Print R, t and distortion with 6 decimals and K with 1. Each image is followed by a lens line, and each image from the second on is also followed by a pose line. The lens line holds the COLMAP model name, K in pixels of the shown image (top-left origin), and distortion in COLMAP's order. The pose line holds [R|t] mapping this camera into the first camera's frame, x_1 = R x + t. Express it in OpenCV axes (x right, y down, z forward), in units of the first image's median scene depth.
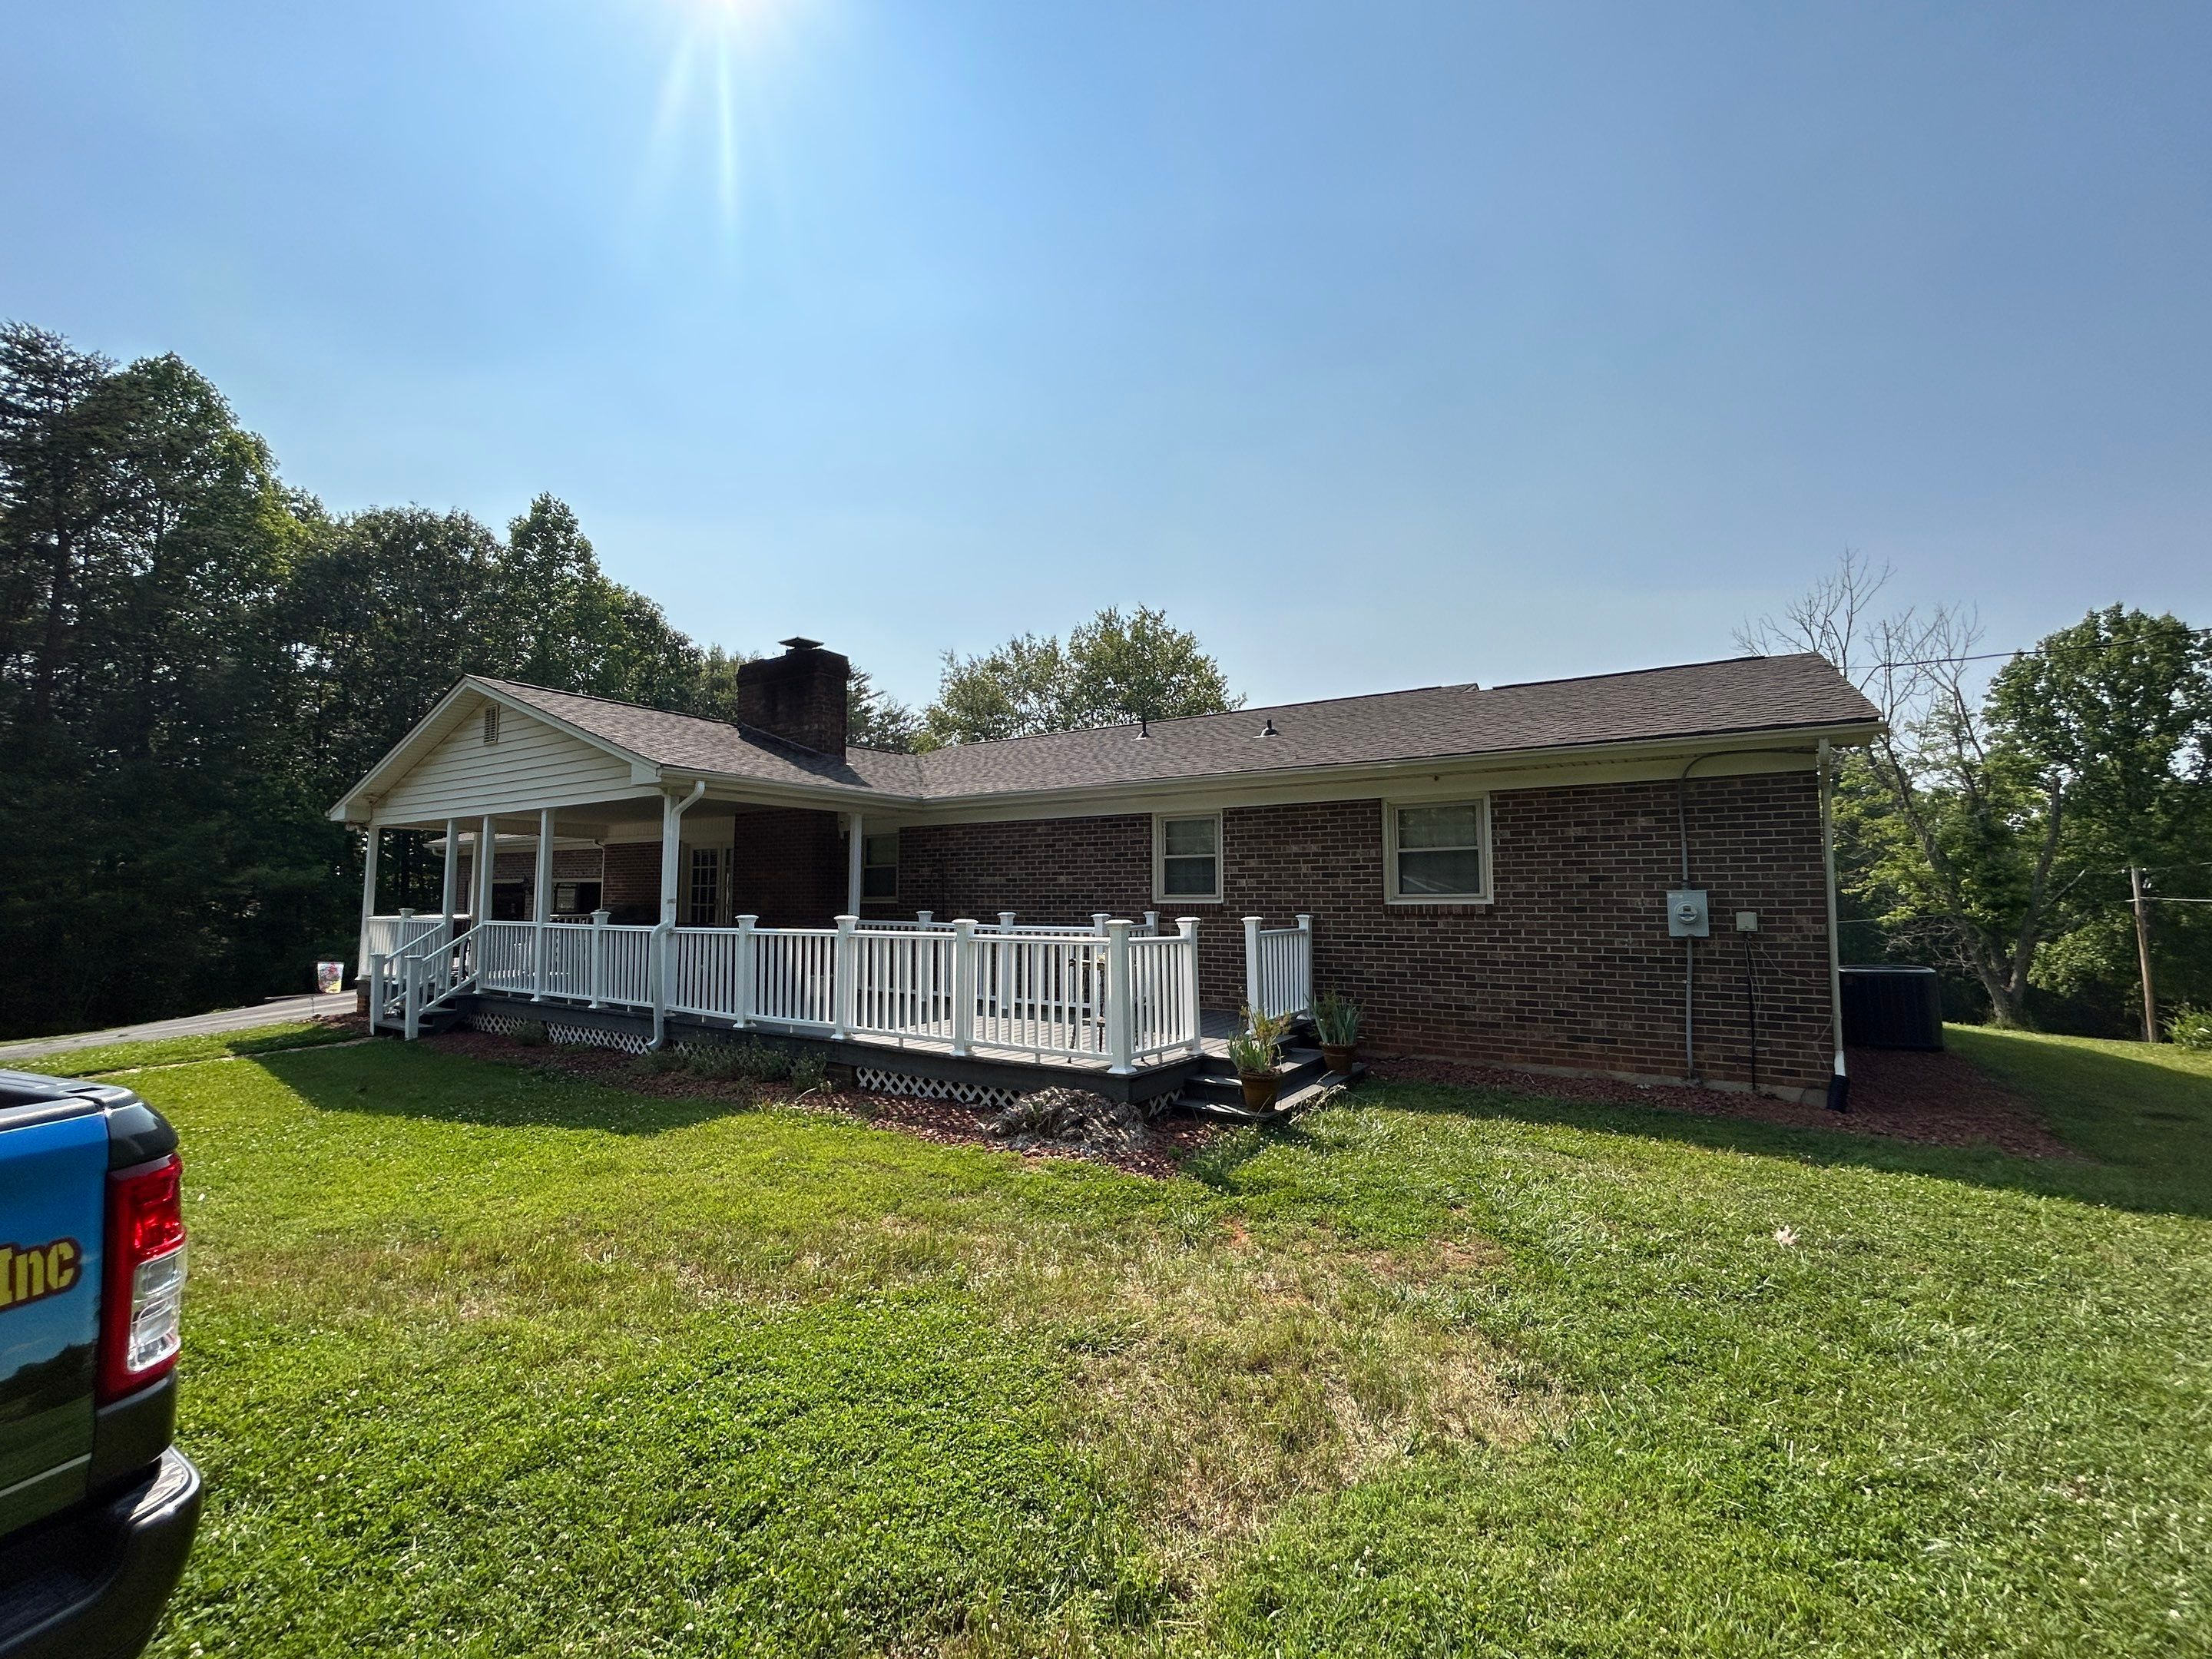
lens RADIAL K [[904.4, 0, 1106.0], [0, 904.4, 829.5], [0, 0, 1]] dist [-0.002316, -0.000245]
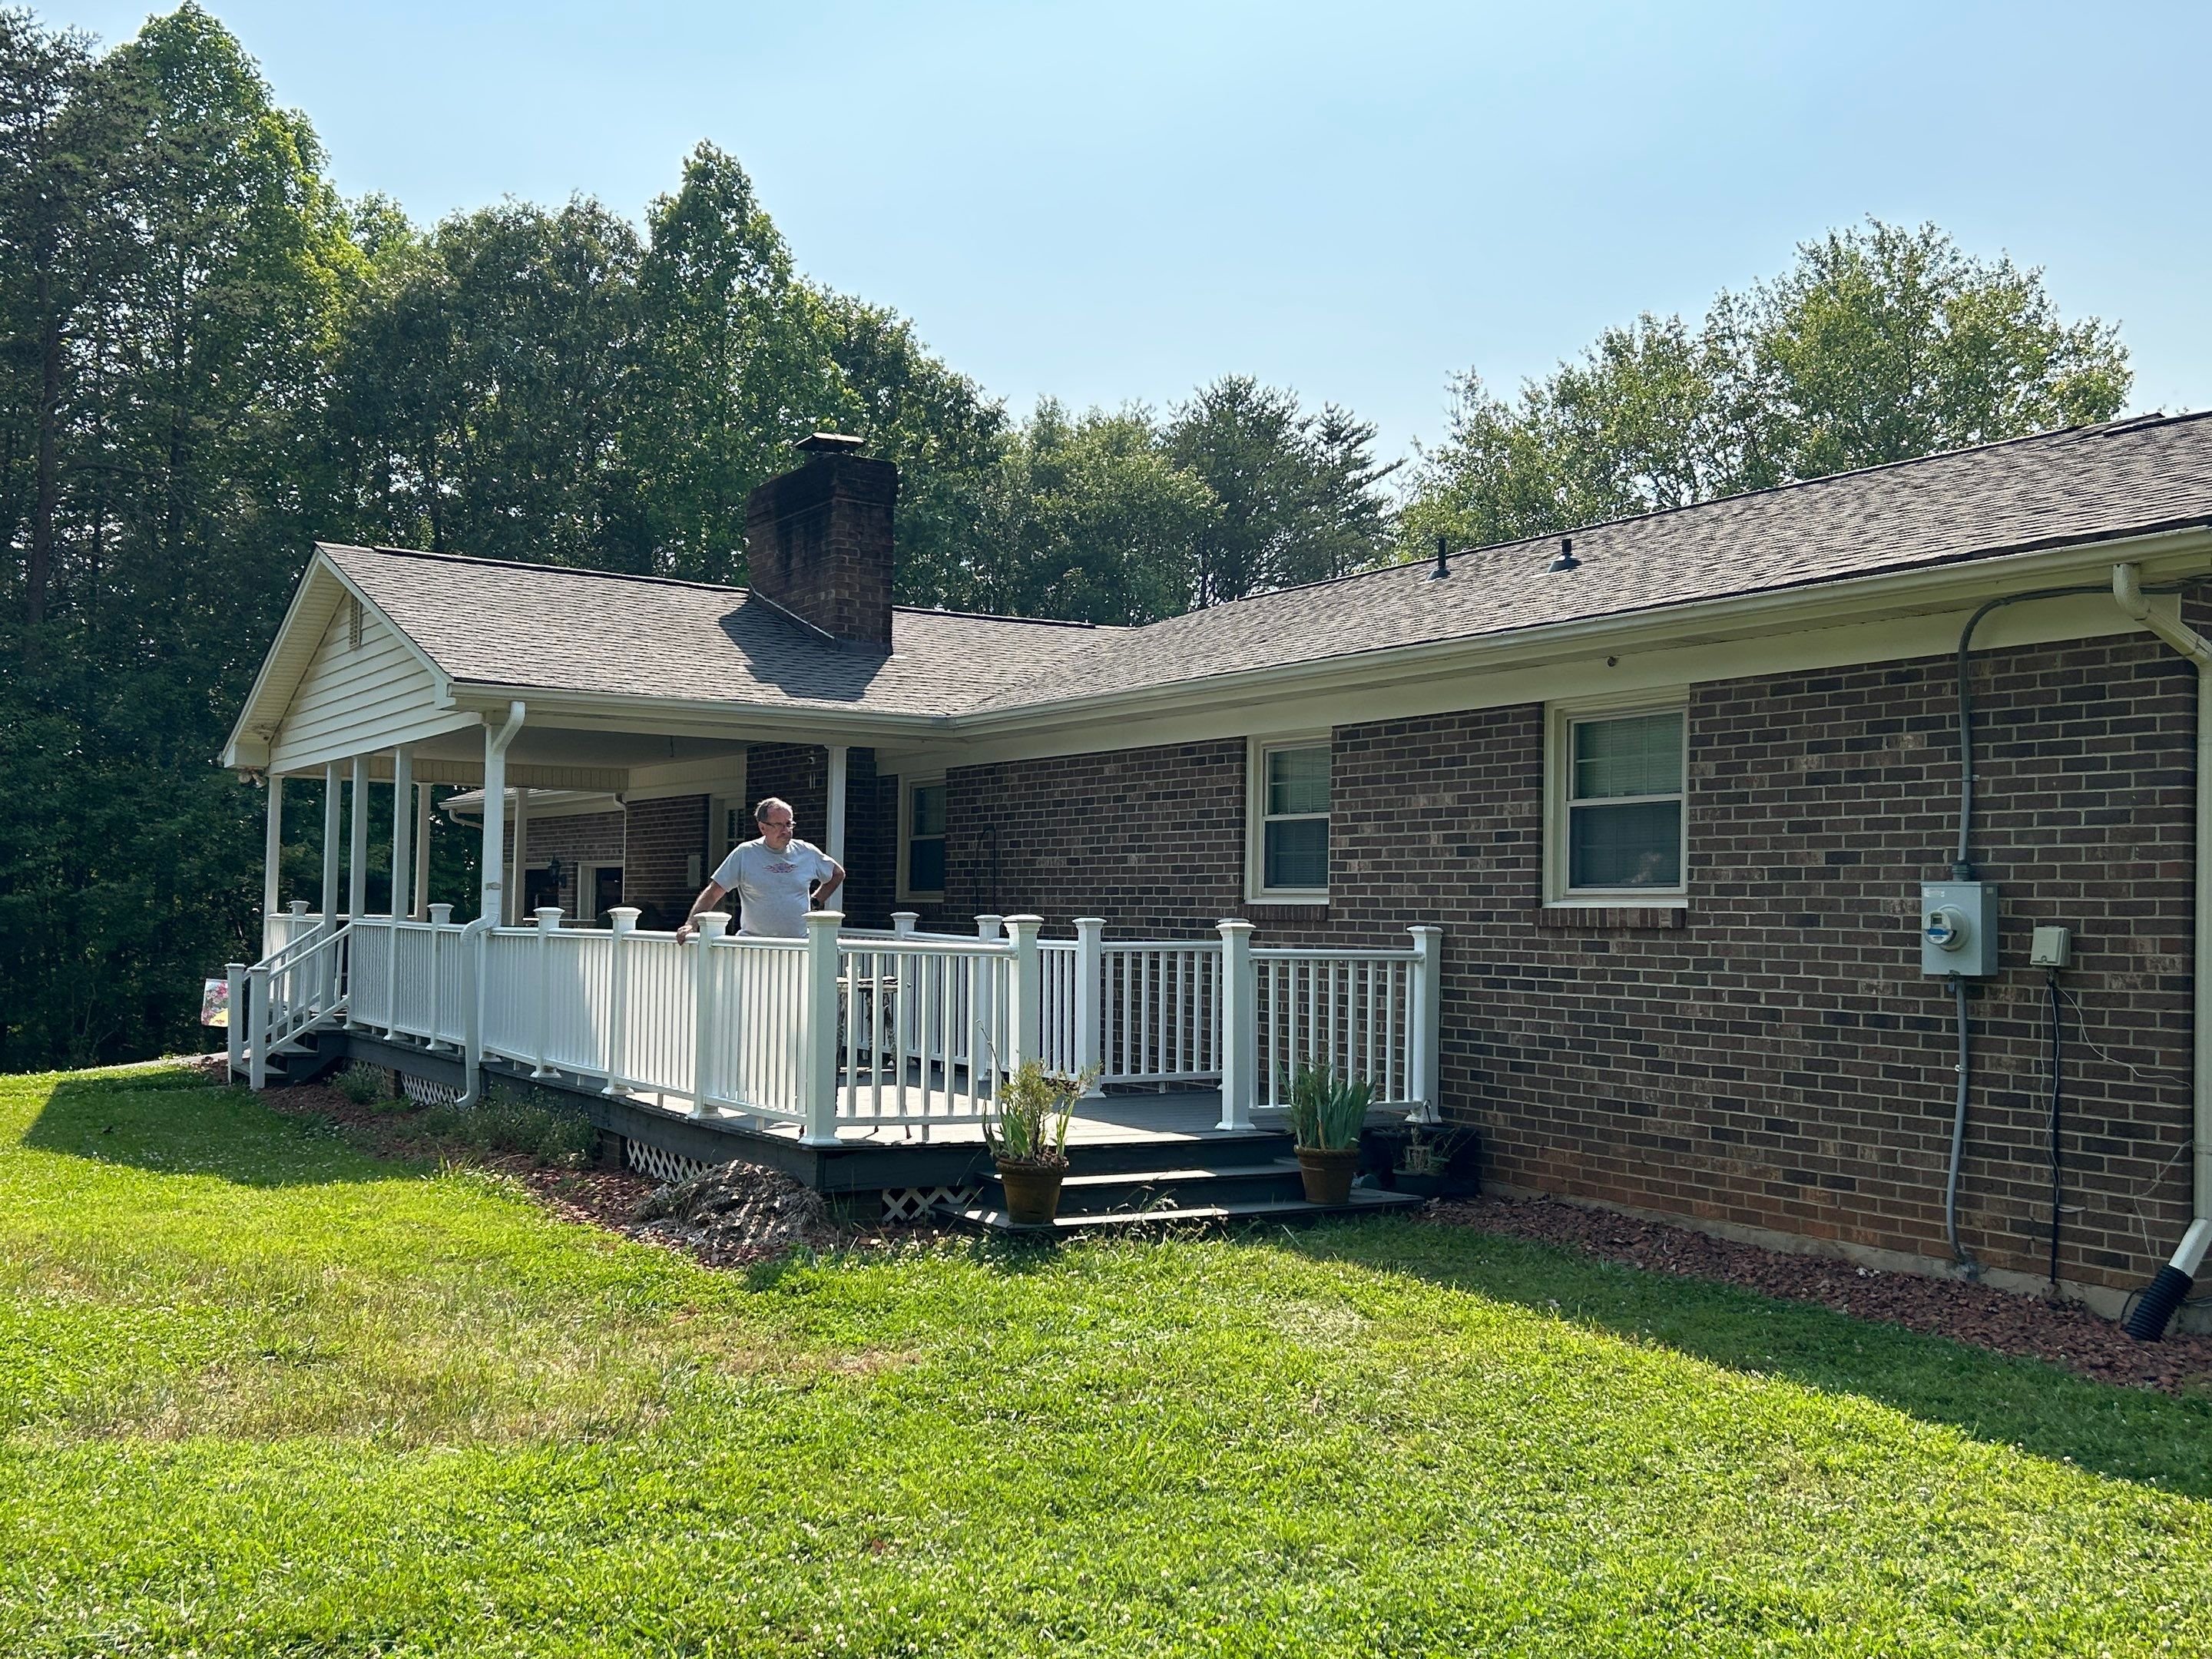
lens RADIAL K [[2084.5, 0, 1106.0], [0, 2084.5, 829.5], [0, 0, 1]] dist [0.138422, -0.321276]
pose [[0.903604, 0.000436, -0.428368, 0.576797], [0.013015, 0.999510, 0.028472, 0.000401], [0.428170, -0.031303, 0.903156, -0.185202]]
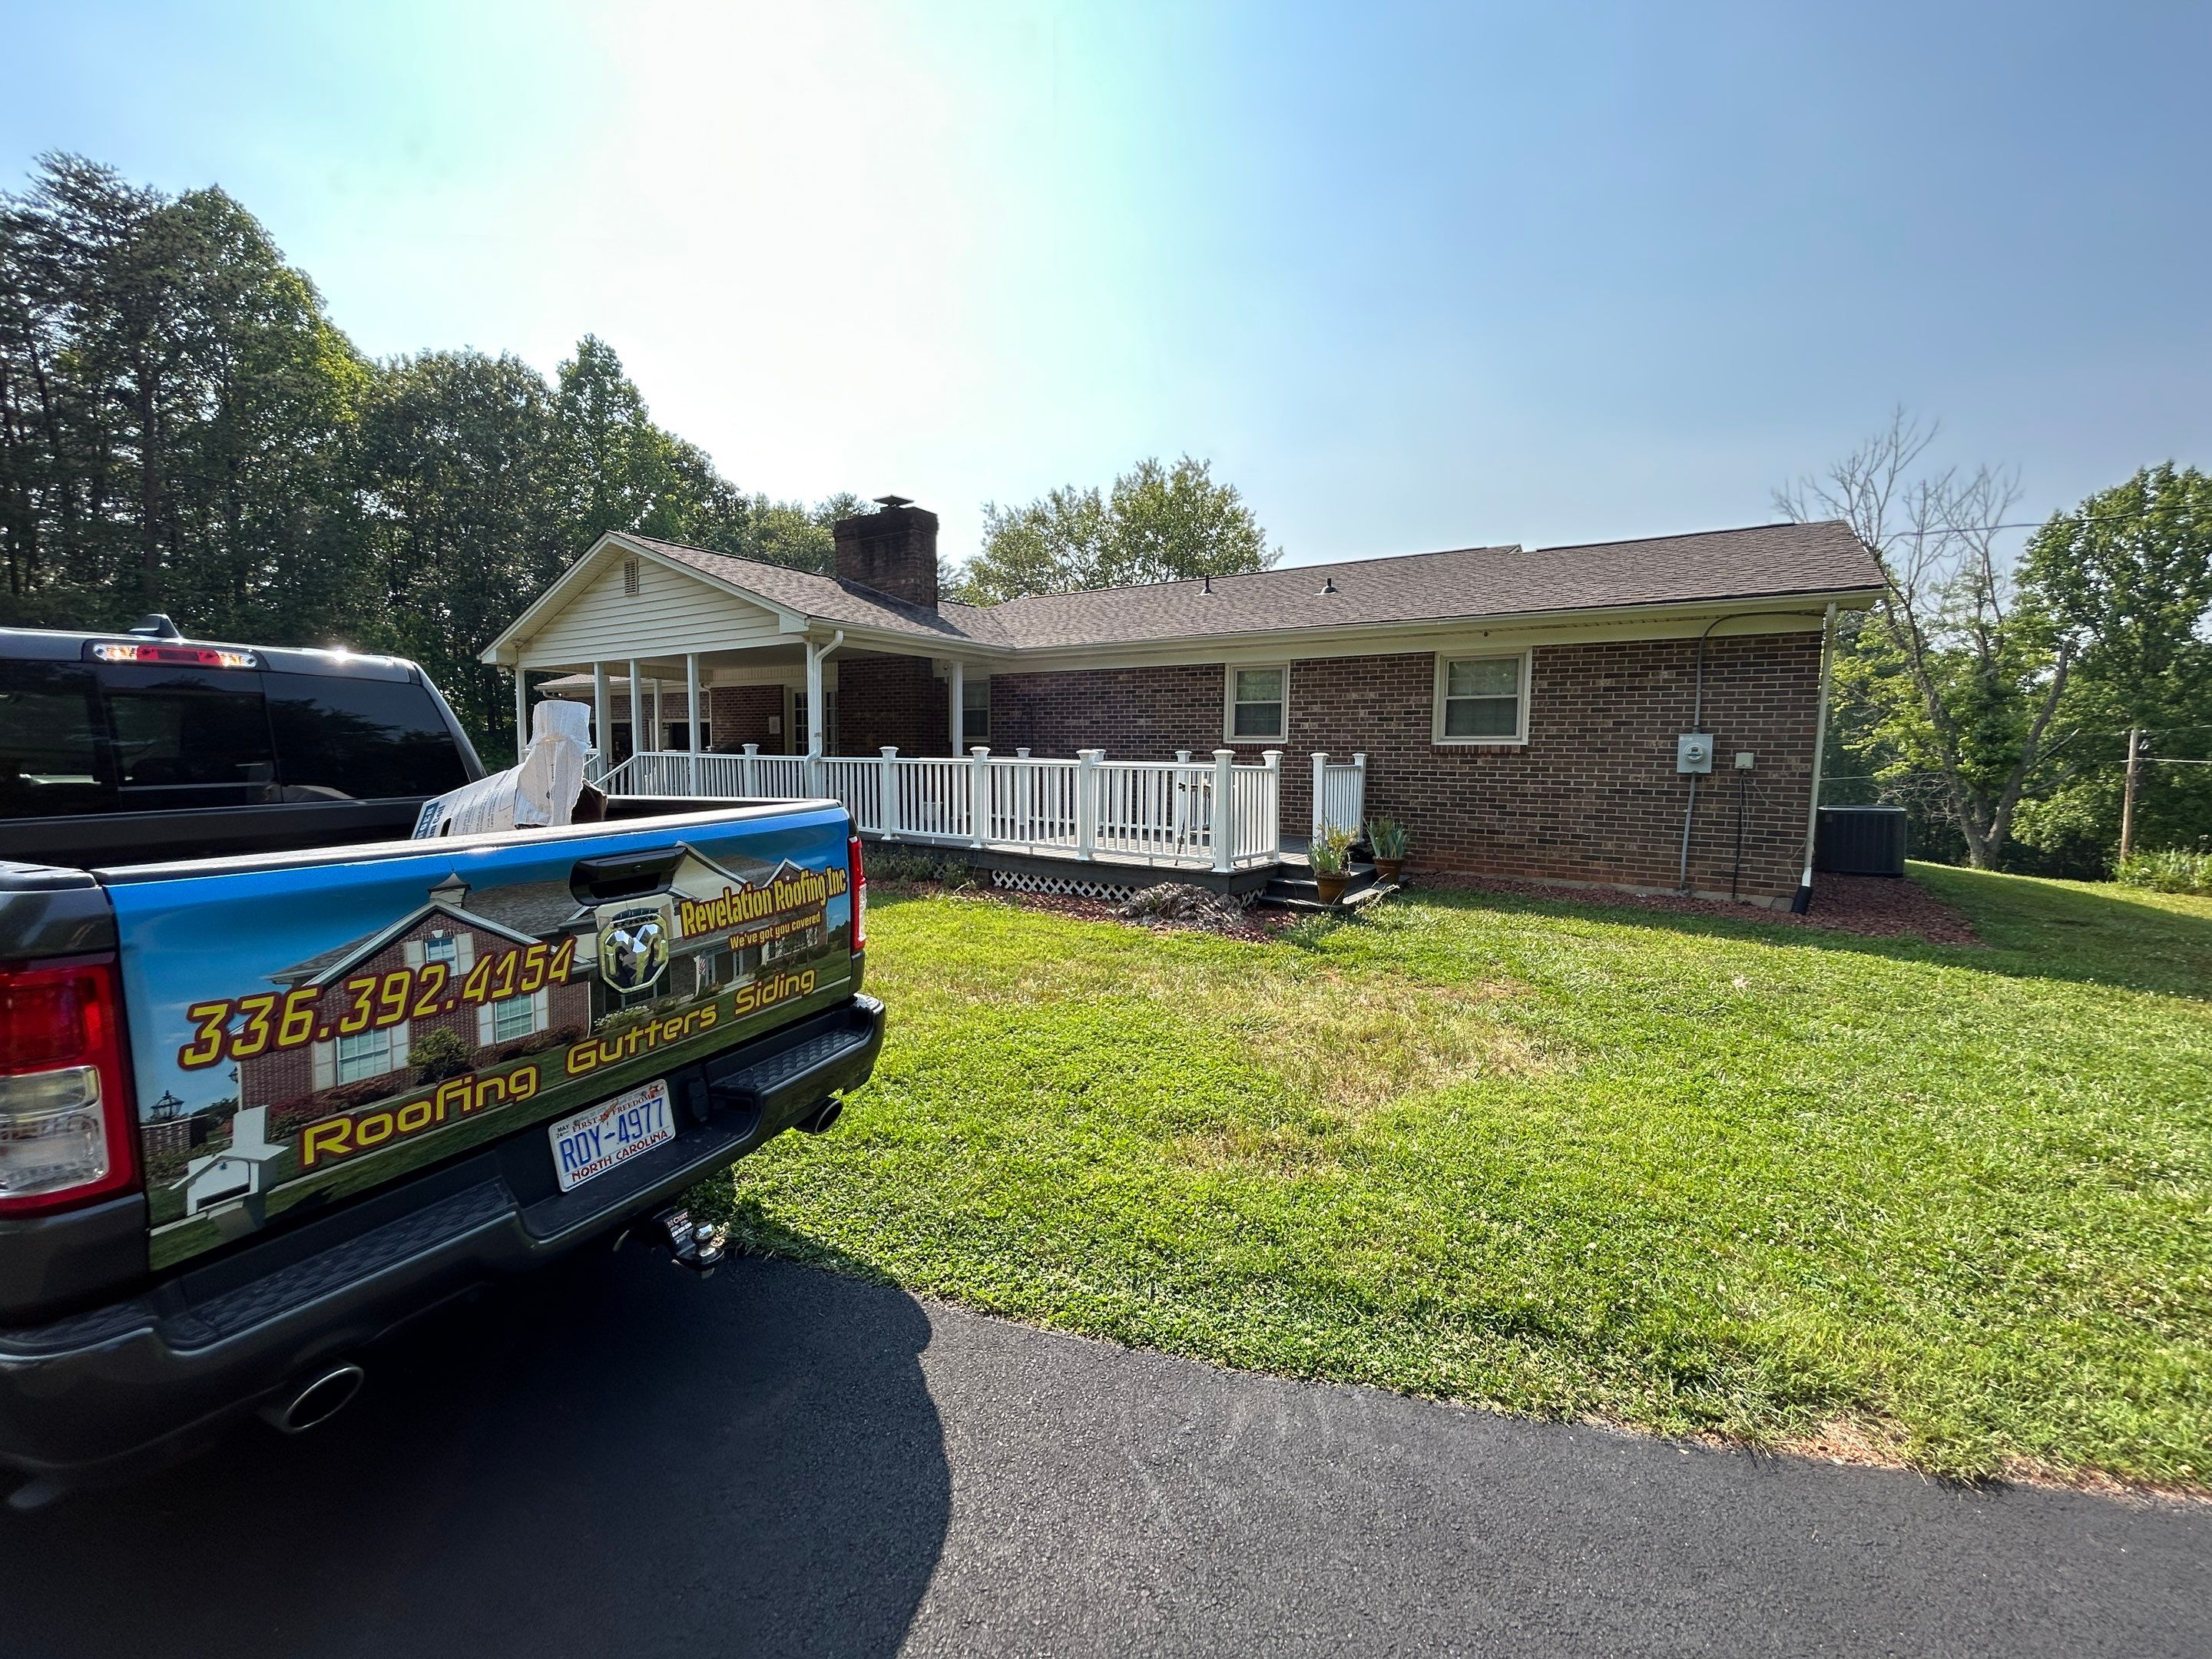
lens RADIAL K [[869.8, 0, 1108.4], [0, 869.8, 822.9], [0, 0, 1]] dist [-0.001785, -0.000064]
pose [[0.999681, 0.014662, -0.020553, -0.079518], [-0.011182, 0.987017, 0.160226, 0.007104], [0.022636, -0.159945, 0.986866, -0.124274]]
